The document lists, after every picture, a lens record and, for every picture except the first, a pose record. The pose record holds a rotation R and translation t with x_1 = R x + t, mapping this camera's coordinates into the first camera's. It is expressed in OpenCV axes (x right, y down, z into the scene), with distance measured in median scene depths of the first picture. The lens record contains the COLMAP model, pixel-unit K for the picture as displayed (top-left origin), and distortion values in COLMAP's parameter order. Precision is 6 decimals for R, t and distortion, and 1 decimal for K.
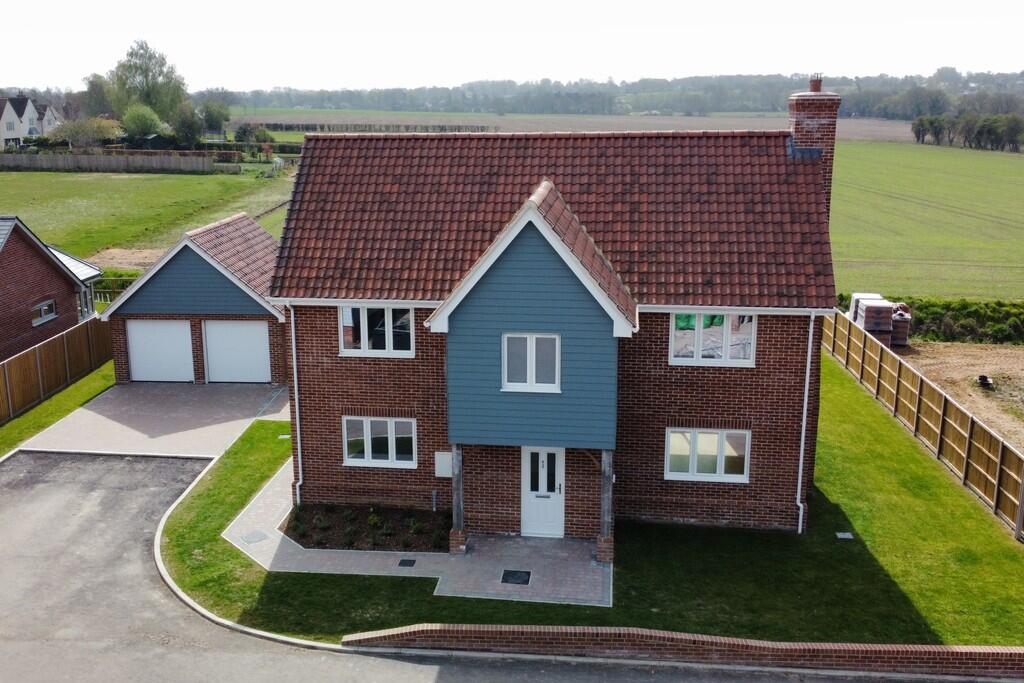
lens RADIAL K [[1033.4, 0, 452.6], [0, 1033.4, 341.6], [0, 0, 1]] dist [-0.001912, -0.034723]
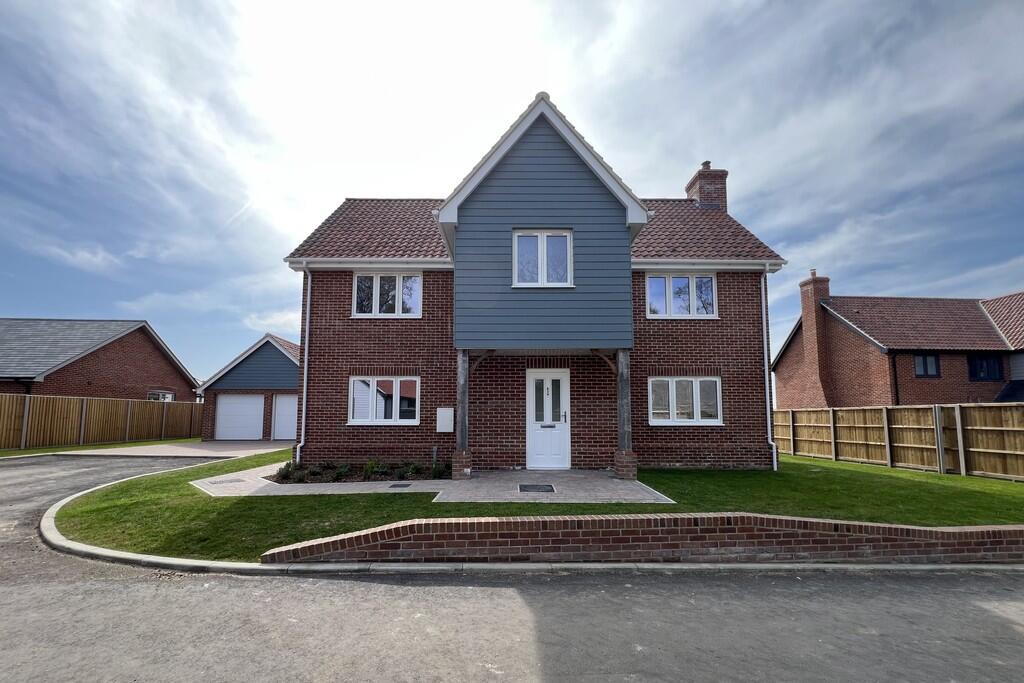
lens RADIAL K [[409.4, 0, 509.8], [0, 409.4, 381.8], [0, 0, 1]] dist [-0.001630, -0.000456]
pose [[0.987135, 0.027867, 0.157442, -0.011017], [0.023195, 0.949319, -0.313458, 0.231765], [-0.158198, 0.313077, 0.936459, 0.630517]]
